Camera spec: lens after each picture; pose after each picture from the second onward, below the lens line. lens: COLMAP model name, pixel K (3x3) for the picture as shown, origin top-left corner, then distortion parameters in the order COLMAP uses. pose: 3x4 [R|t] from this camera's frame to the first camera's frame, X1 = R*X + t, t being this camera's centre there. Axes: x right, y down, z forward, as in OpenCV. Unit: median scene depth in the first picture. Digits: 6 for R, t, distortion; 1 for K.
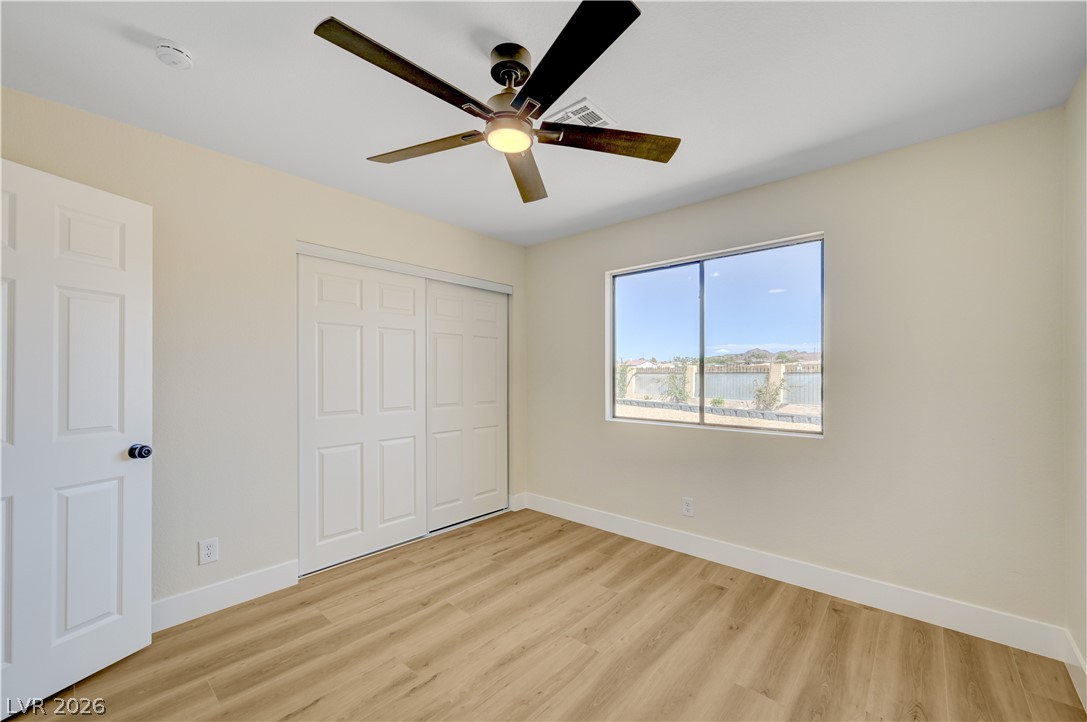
lens RADIAL K [[430.3, 0, 543.6], [0, 430.3, 362.9], [0, 0, 1]] dist [0.001041, -0.000026]
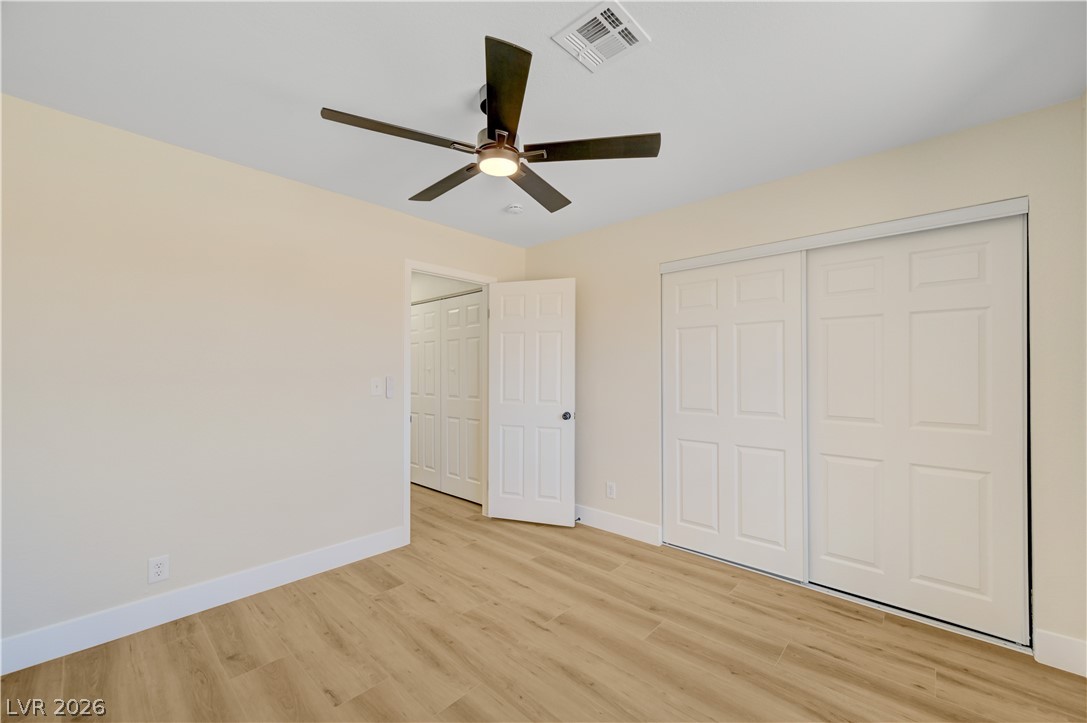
lens RADIAL K [[430.3, 0, 554.0], [0, 430.3, 361.7], [0, 0, 1]] dist [0.001041, -0.000026]
pose [[-0.008748, -0.022360, -0.999712, 0.639172], [0.023909, 0.999459, -0.022564, 0.012532], [0.999676, -0.024099, -0.008208, 0.707144]]
